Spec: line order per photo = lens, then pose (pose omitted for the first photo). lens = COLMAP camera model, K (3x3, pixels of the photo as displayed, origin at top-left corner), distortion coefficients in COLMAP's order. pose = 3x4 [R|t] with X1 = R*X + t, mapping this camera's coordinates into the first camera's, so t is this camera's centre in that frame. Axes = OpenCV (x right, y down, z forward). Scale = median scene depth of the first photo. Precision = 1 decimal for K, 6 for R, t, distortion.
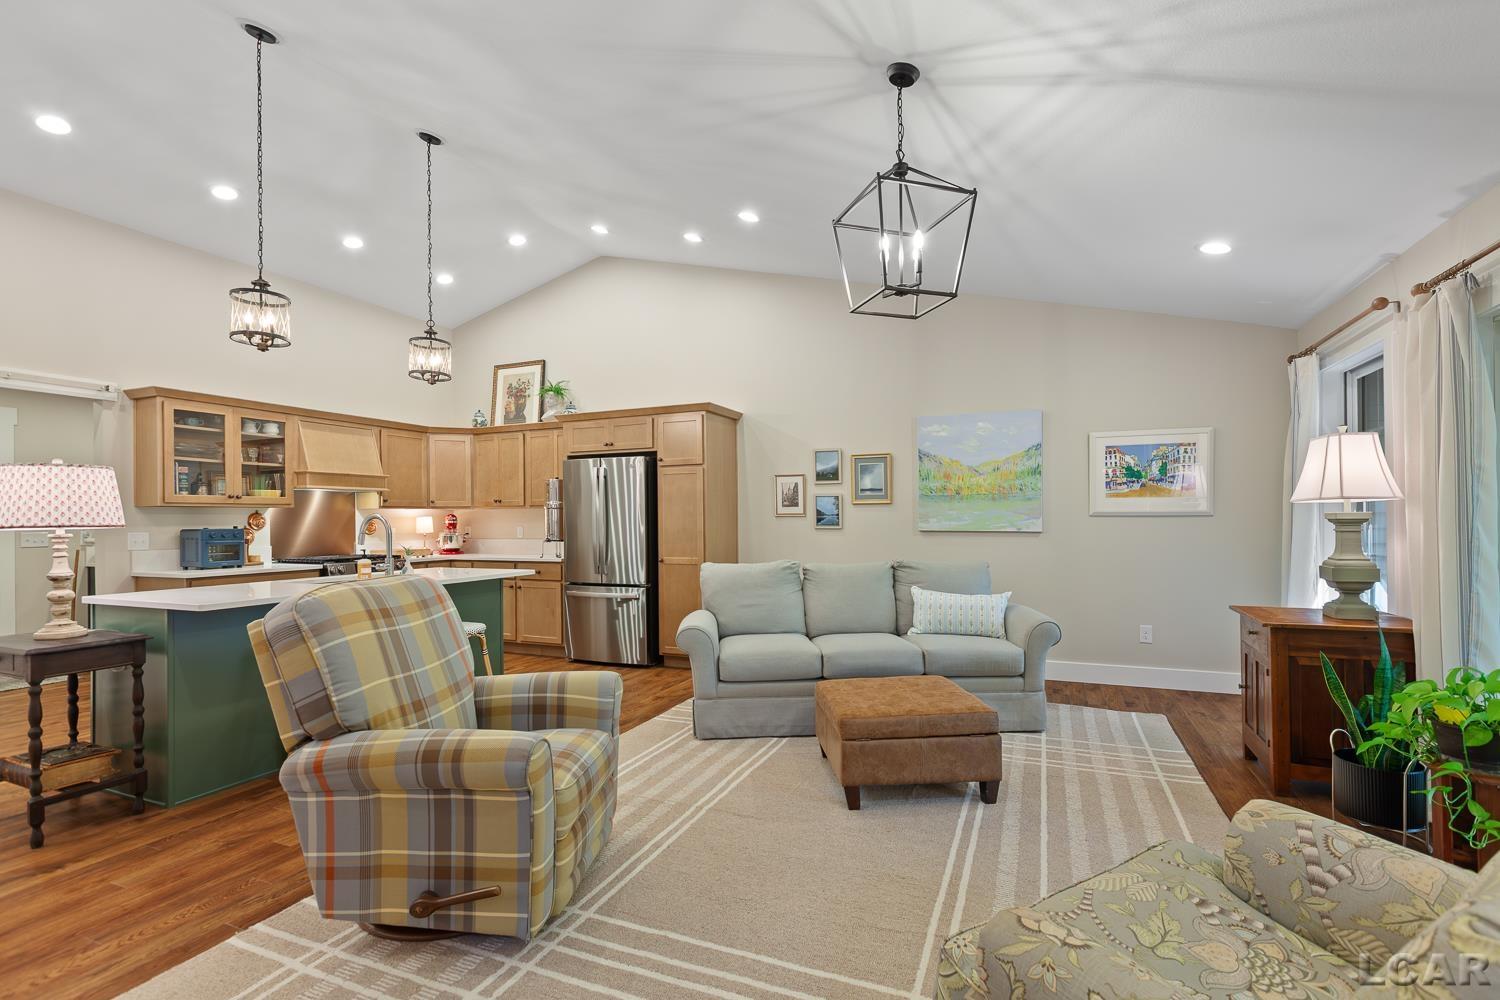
lens RADIAL K [[686.0, 0, 756.7], [0, 686.0, 511.7], [0, 0, 1]] dist [0.001054, -0.000235]
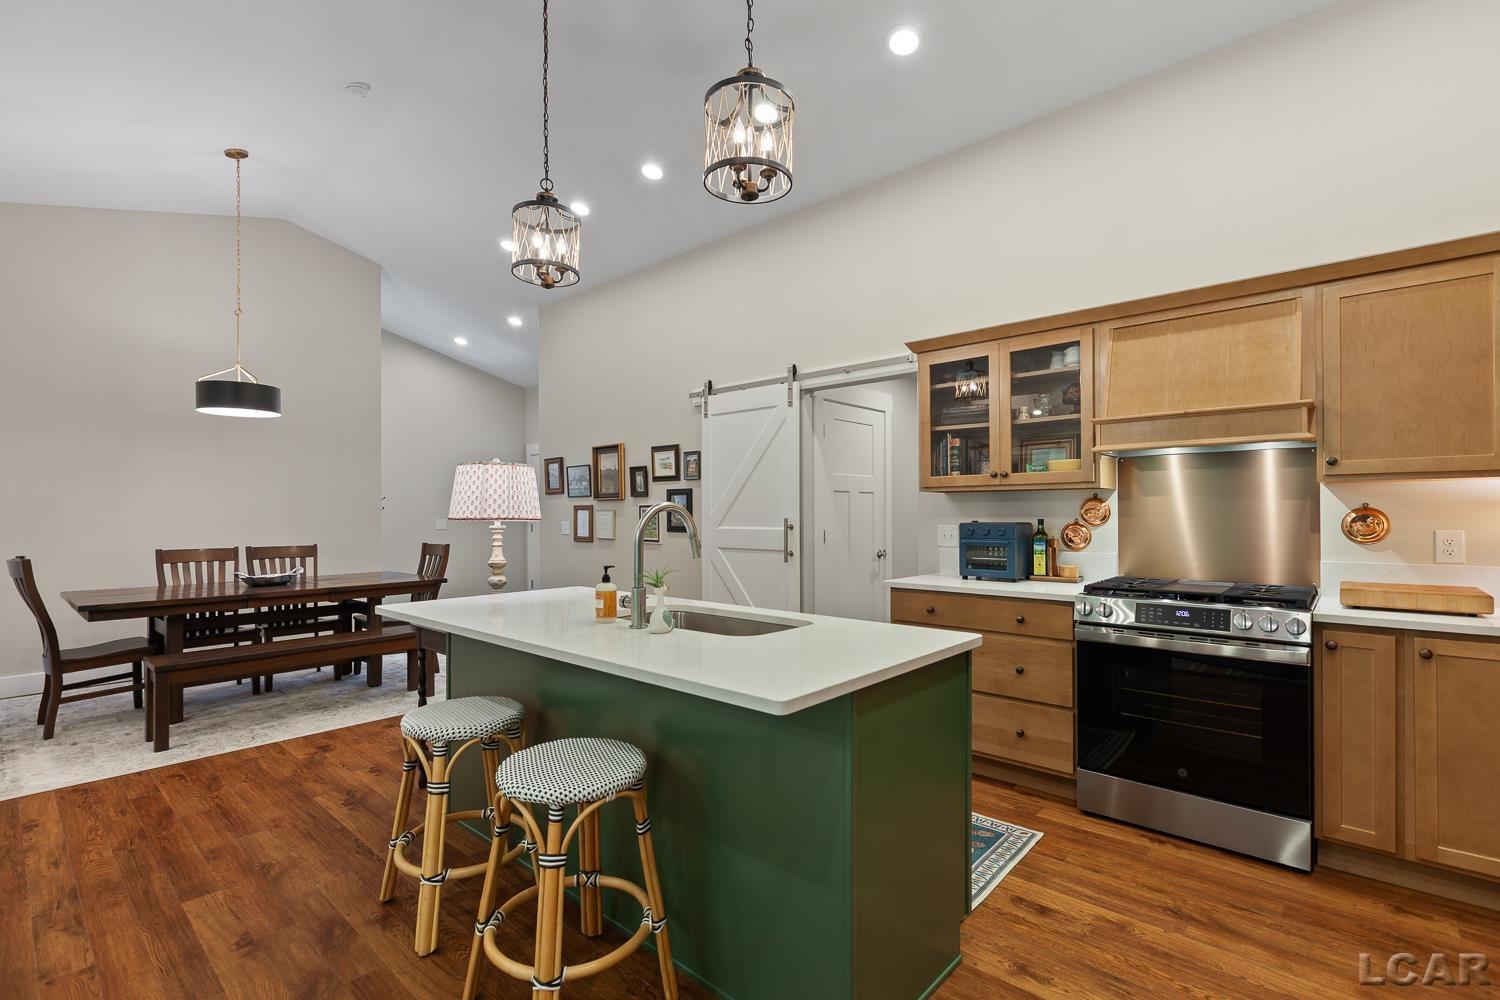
lens RADIAL K [[675.1, 0, 748.7], [0, 675.1, 513.9], [0, 0, 1]] dist [0.000815, -0.000046]
pose [[-0.321880, 0.013182, -0.946689, -0.057010], [0.017464, 0.999816, 0.007983, 0.006020], [0.946619, -0.013964, -0.322051, 0.894968]]
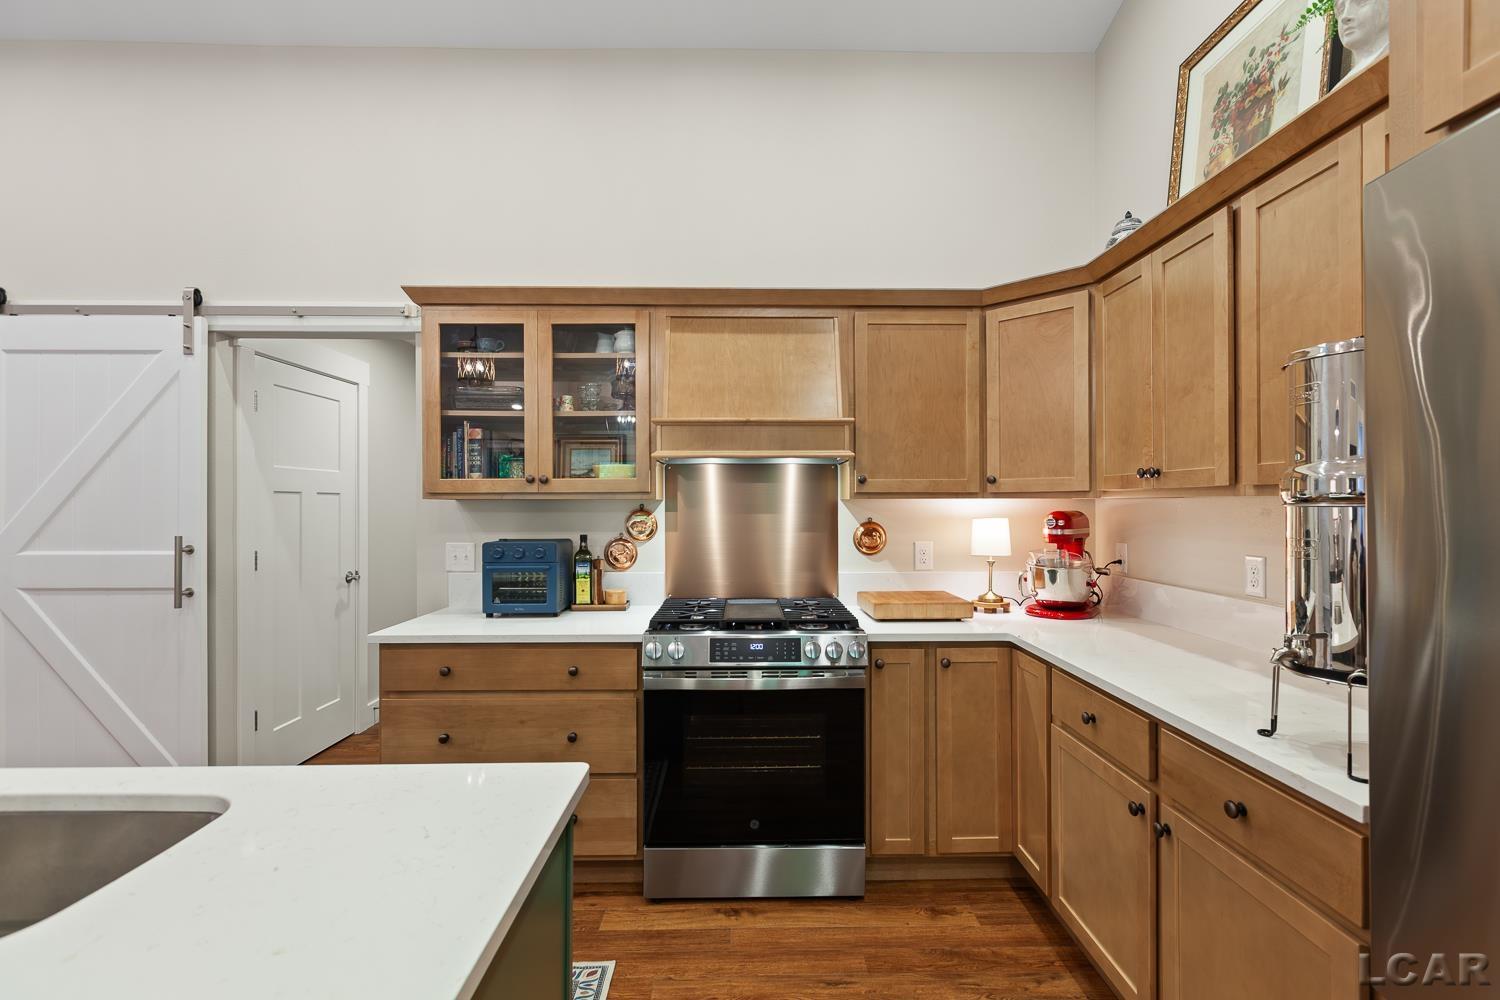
lens RADIAL K [[674.5, 0, 756.3], [0, 674.5, 504.3], [0, 0, 1]] dist [0.005038, 0.000255]
pose [[0.409772, 0.008021, -0.912153, -0.210835], [0.007191, 0.999902, 0.012023, -0.007768], [0.912159, -0.011486, 0.409675, 0.860070]]
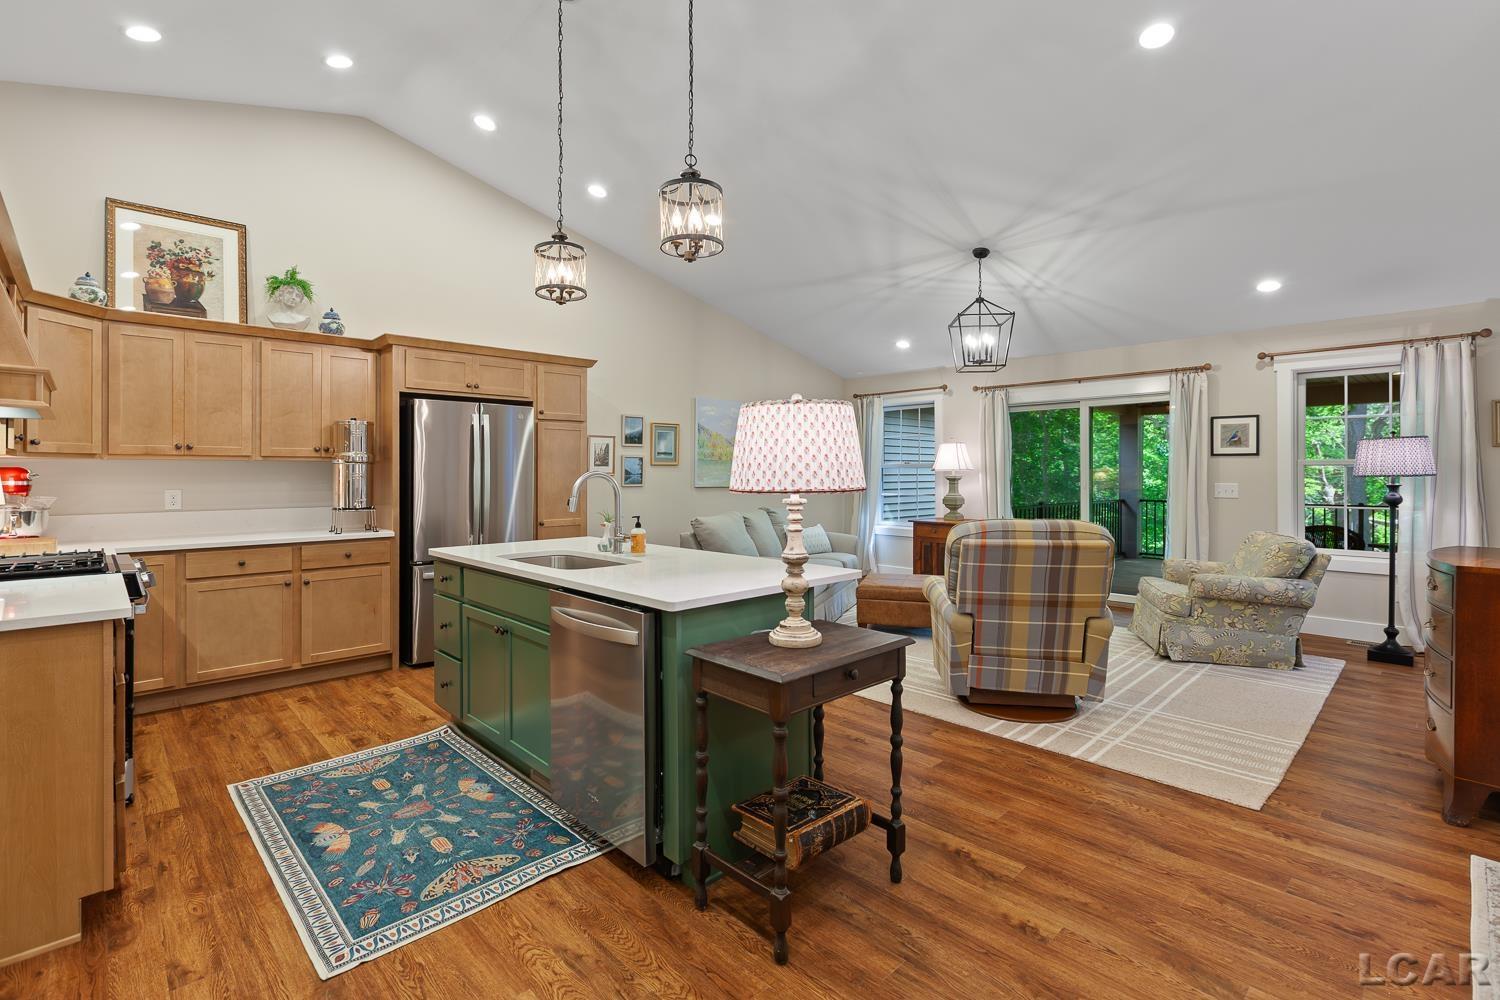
lens RADIAL K [[688.2, 0, 753.5], [0, 688.2, 467.4], [0, 0, 1]] dist [0.000358, -0.000160]
pose [[0.387429, 0.013899, 0.921795, -0.872297], [-0.012257, 0.999876, -0.009925, 0.002497], [-0.921818, -0.007453, 0.387551, 0.392483]]
